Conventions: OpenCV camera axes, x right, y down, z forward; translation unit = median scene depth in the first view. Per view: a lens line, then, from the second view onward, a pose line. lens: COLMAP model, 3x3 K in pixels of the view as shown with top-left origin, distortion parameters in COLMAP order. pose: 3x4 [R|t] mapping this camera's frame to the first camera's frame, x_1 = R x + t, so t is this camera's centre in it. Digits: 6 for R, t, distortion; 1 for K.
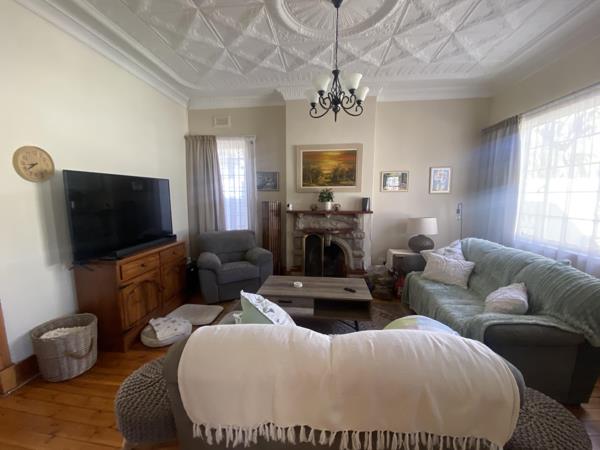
lens RADIAL K [[235.5, 0, 300.0], [0, 235.5, 225.0], [0, 0, 1]] dist [0.002451, -0.015231]
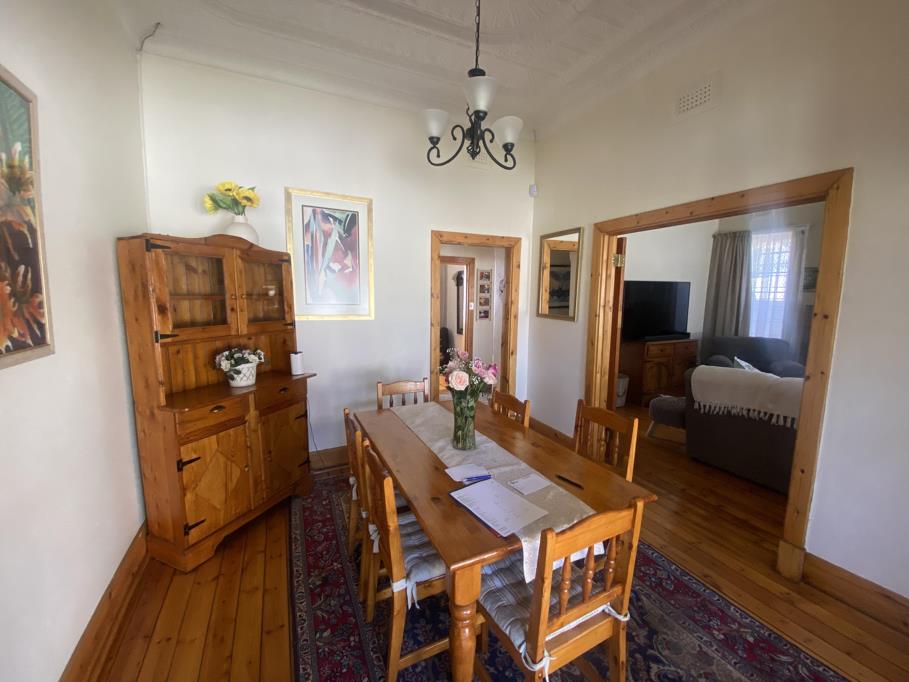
lens RADIAL K [[367.3, 0, 454.5], [0, 367.3, 341.0], [0, 0, 1]] dist [0.003334, 0.000071]
pose [[0.509490, 0.109045, -0.853539, 0.324059], [-0.107765, 0.992214, 0.062435, 0.076991], [0.853702, 0.060172, 0.517274, -0.698376]]
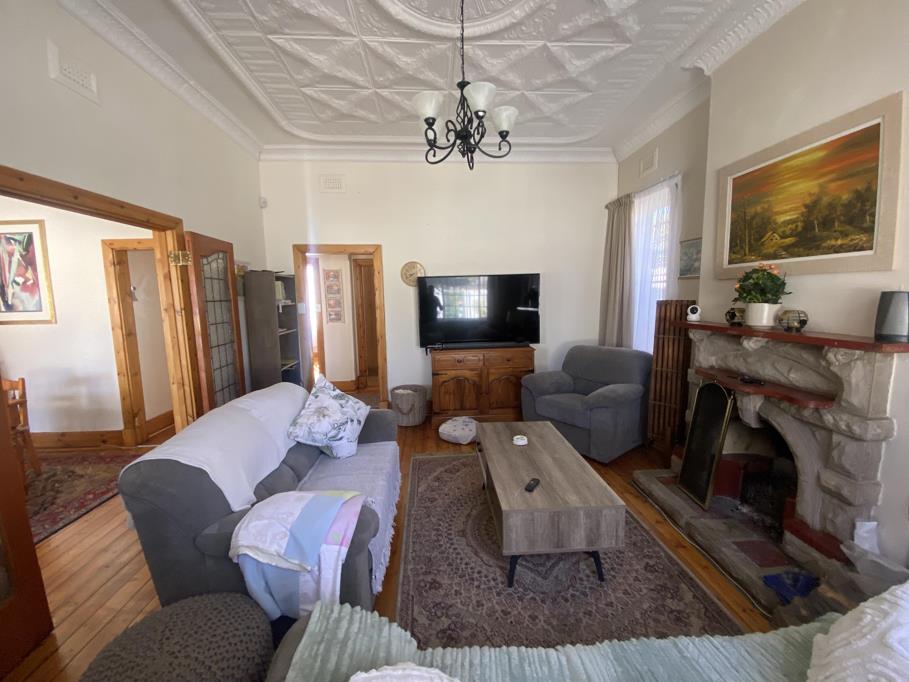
lens RADIAL K [[356.8, 0, 454.5], [0, 356.8, 341.0], [0, 0, 1]] dist [0.002451, -0.015231]
pose [[0.166601, 0.118989, -0.978818, 0.577147], [-0.097972, 0.989777, 0.103646, -0.052659], [0.981145, 0.078630, 0.176556, 0.454736]]
